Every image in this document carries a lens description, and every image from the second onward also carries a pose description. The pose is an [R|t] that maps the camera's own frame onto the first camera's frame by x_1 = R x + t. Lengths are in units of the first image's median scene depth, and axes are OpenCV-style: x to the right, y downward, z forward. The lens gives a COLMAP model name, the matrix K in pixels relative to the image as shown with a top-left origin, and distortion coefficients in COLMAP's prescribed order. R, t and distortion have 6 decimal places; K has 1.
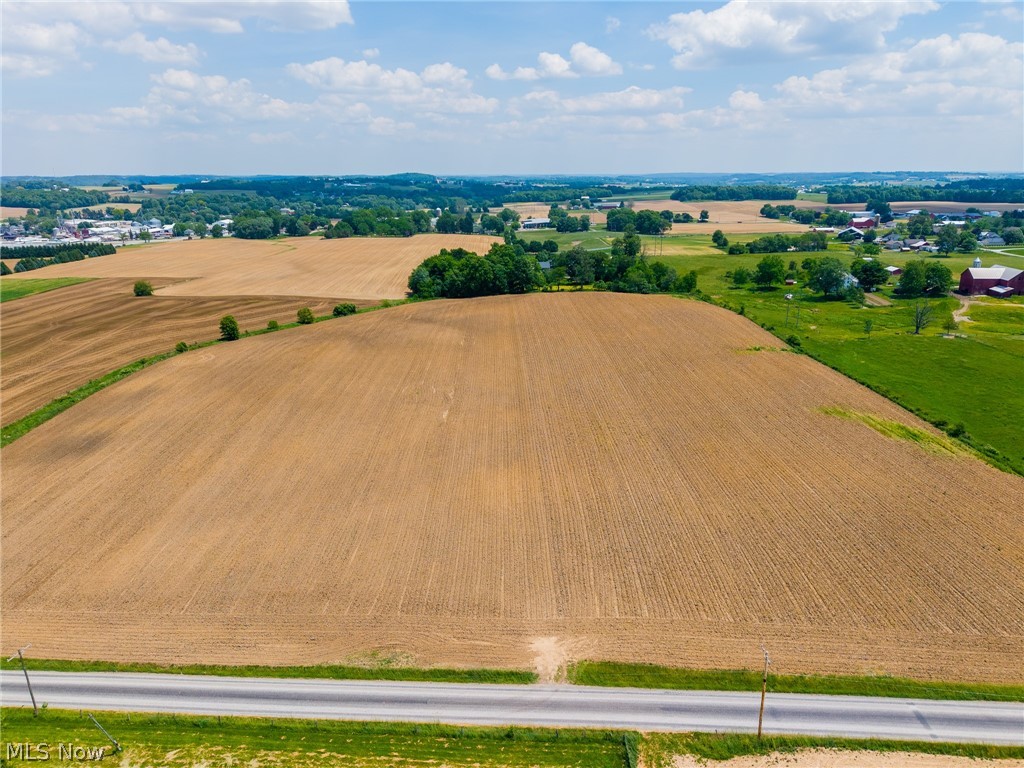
lens RADIAL K [[707.6, 0, 509.6], [0, 707.6, 386.7], [0, 0, 1]] dist [0.002522, -0.006413]
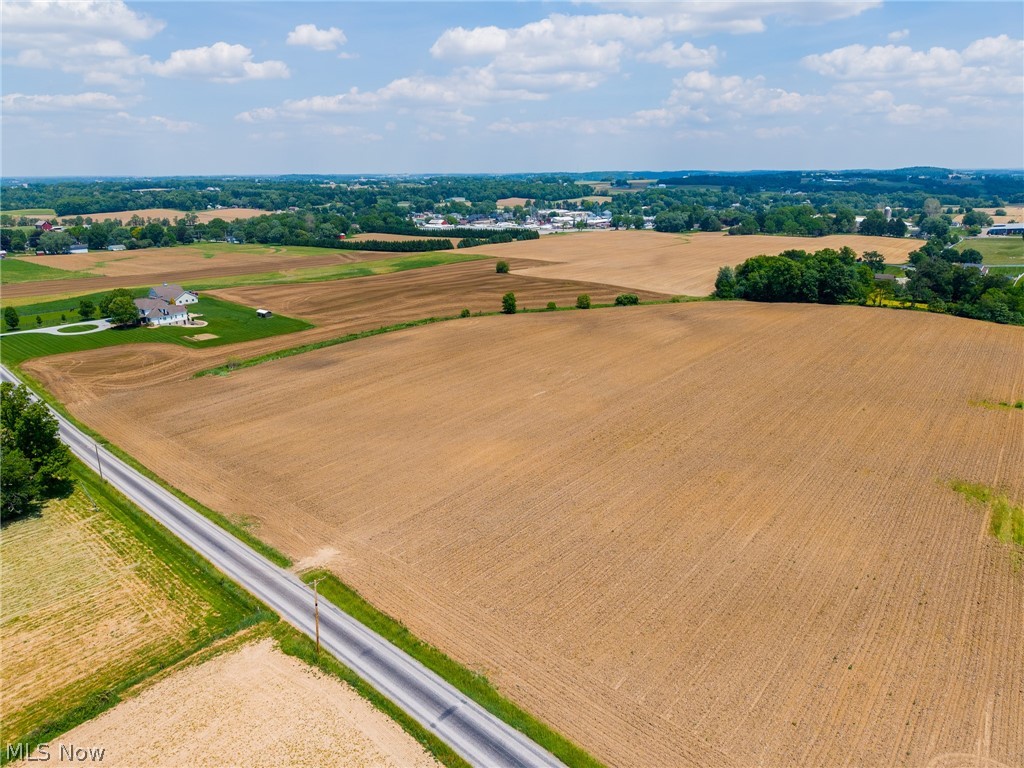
lens RADIAL K [[707.6, 0, 506.9], [0, 707.6, 380.1], [0, 0, 1]] dist [0.002522, -0.006413]
pose [[0.764084, 0.175955, -0.620657, 0.298625], [-0.176662, 0.982379, 0.061016, -0.021520], [0.620457, 0.063025, 0.781704, 0.054546]]
